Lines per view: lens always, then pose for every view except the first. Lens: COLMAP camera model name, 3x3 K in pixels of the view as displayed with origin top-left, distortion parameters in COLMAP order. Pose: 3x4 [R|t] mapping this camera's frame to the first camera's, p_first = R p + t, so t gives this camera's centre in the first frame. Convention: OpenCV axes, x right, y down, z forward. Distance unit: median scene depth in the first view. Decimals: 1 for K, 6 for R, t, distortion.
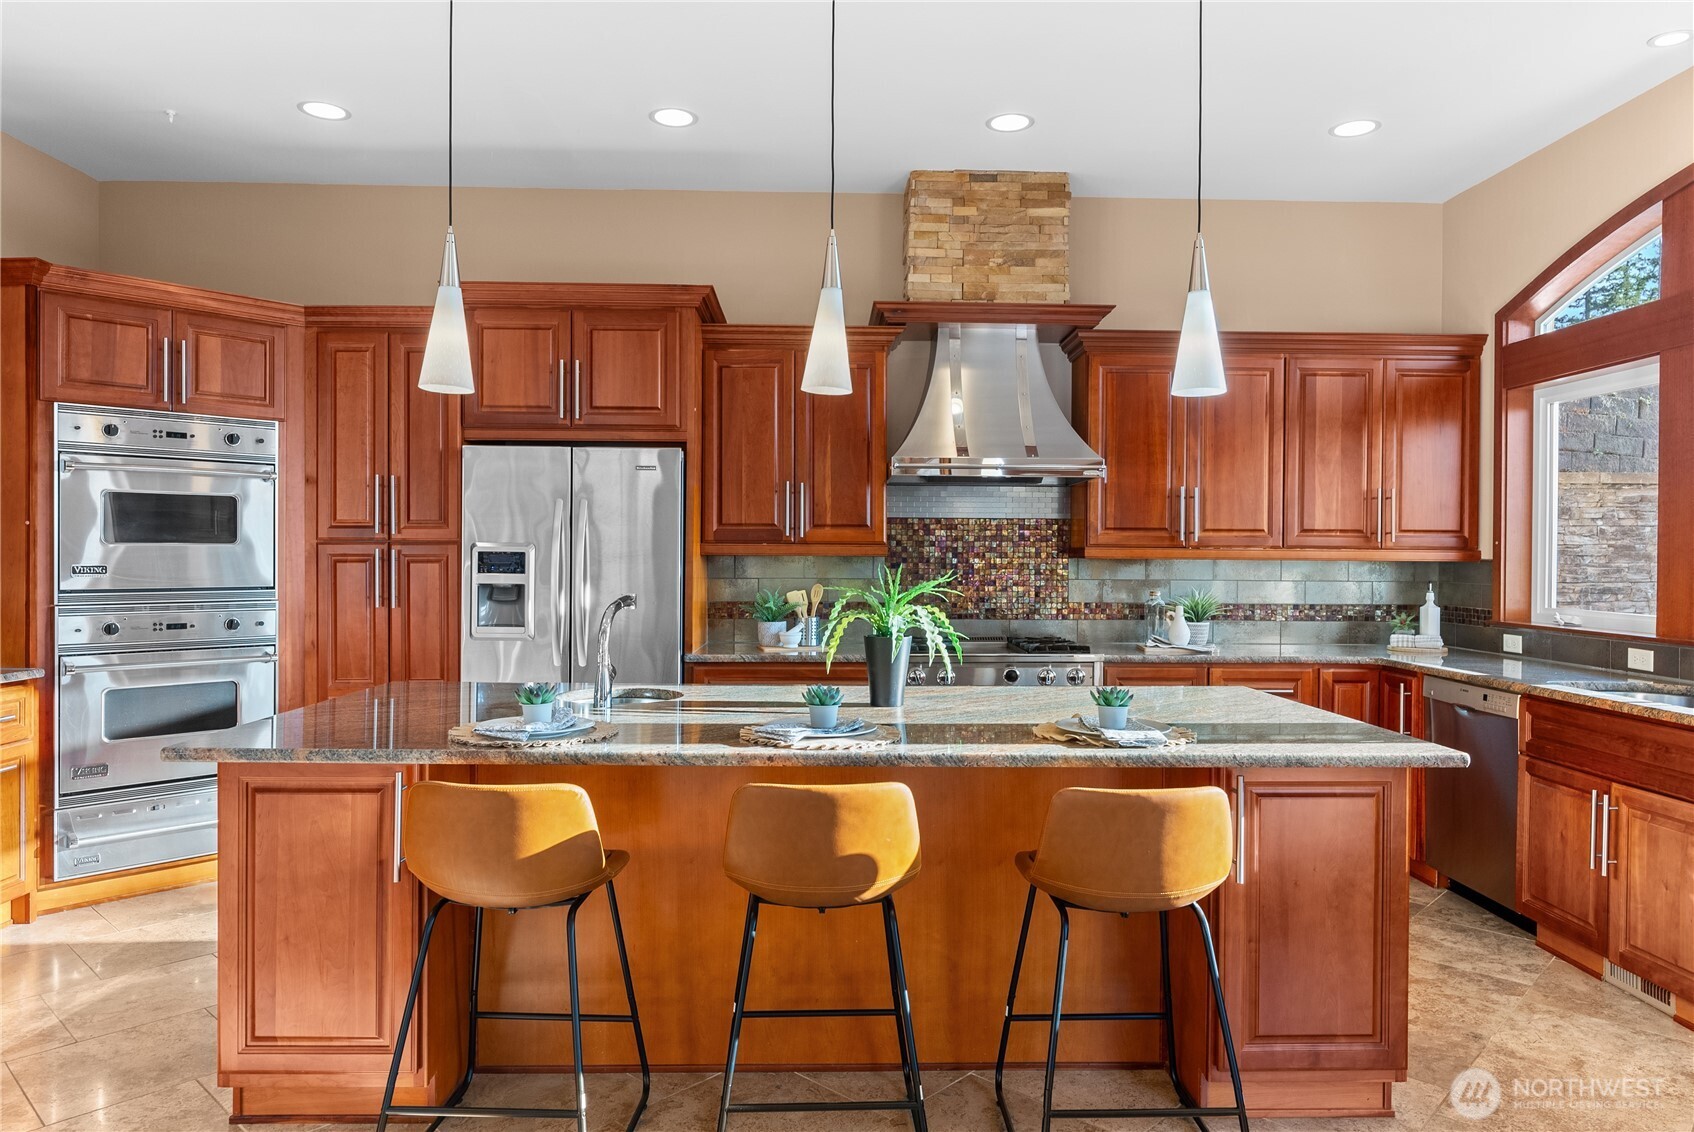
lens RADIAL K [[1079.3, 0, 849.1], [0, 1079.3, 564.3], [0, 0, 1]] dist [0.001686, 0.000908]
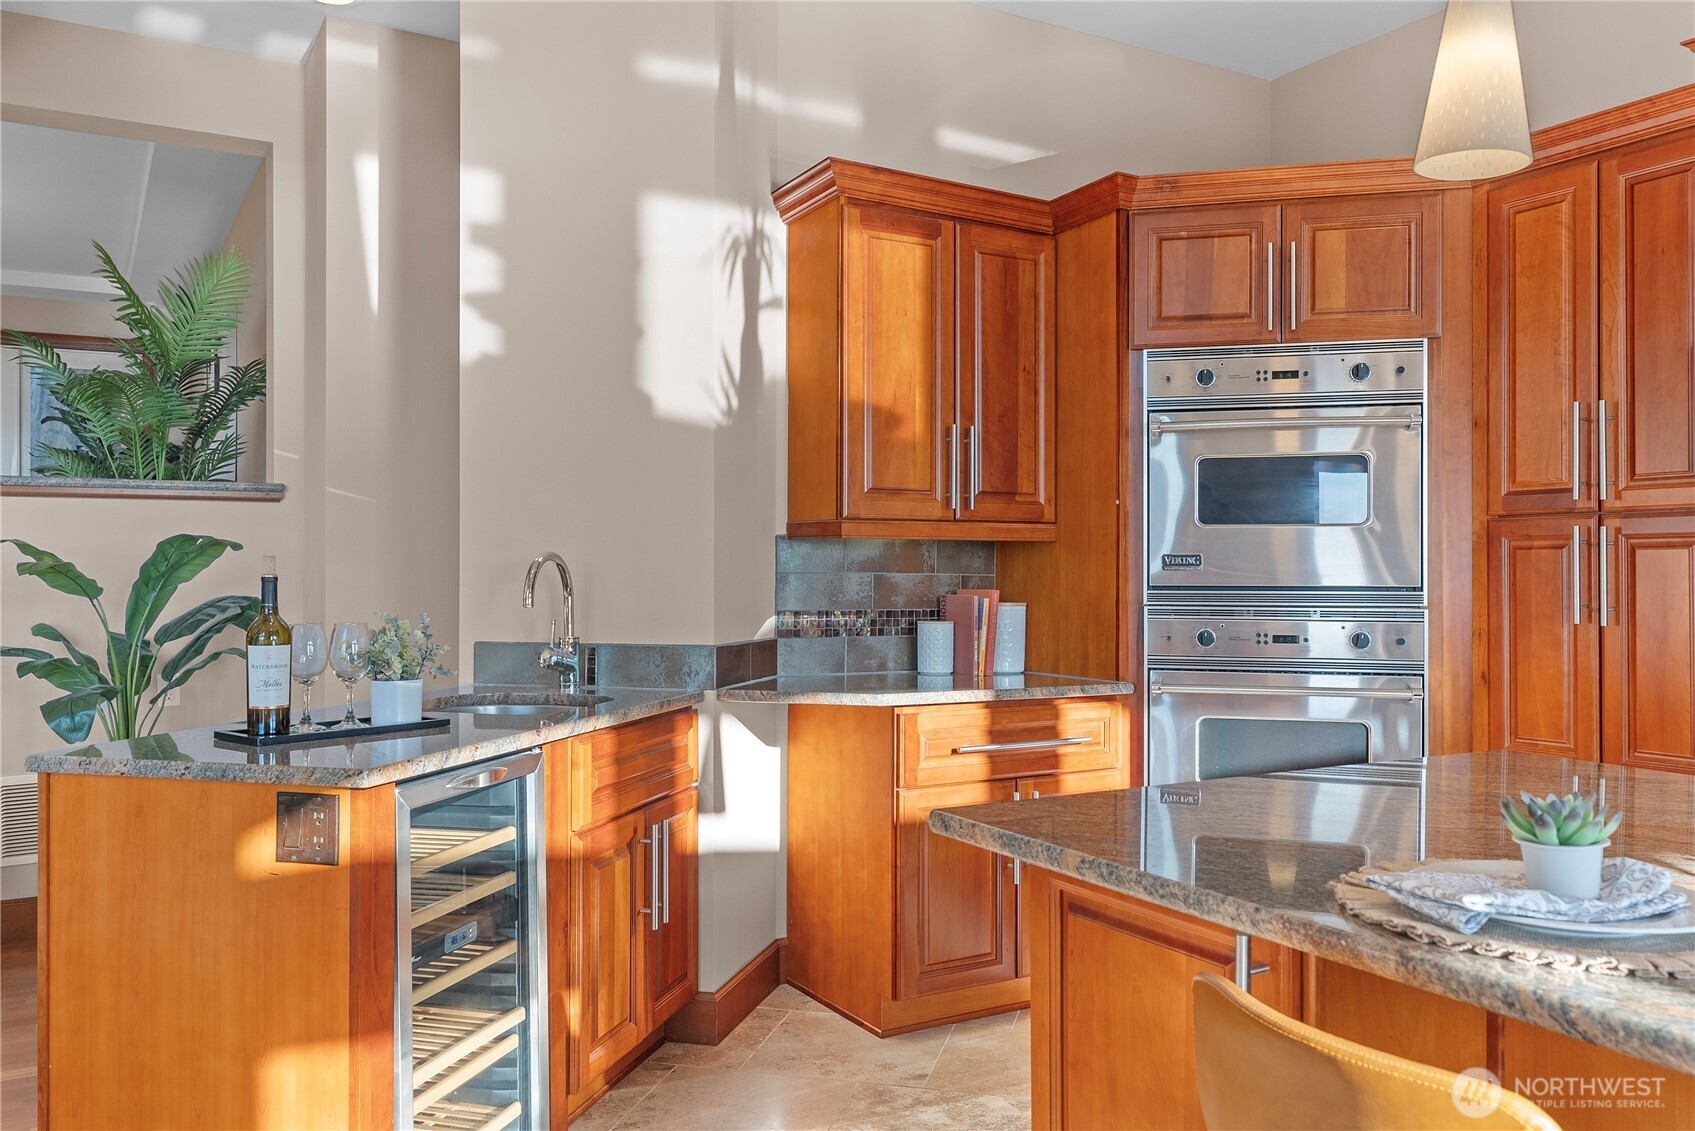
lens RADIAL K [[1313.2, 0, 854.6], [0, 1313.2, 566.7], [0, 0, 1]] dist [0.003012, -0.002764]
pose [[0.480191, -0.005866, -0.877144, 0.009911], [-0.006831, 0.999922, -0.010426, 0.020390], [0.877137, 0.010998, 0.480114, 0.331018]]
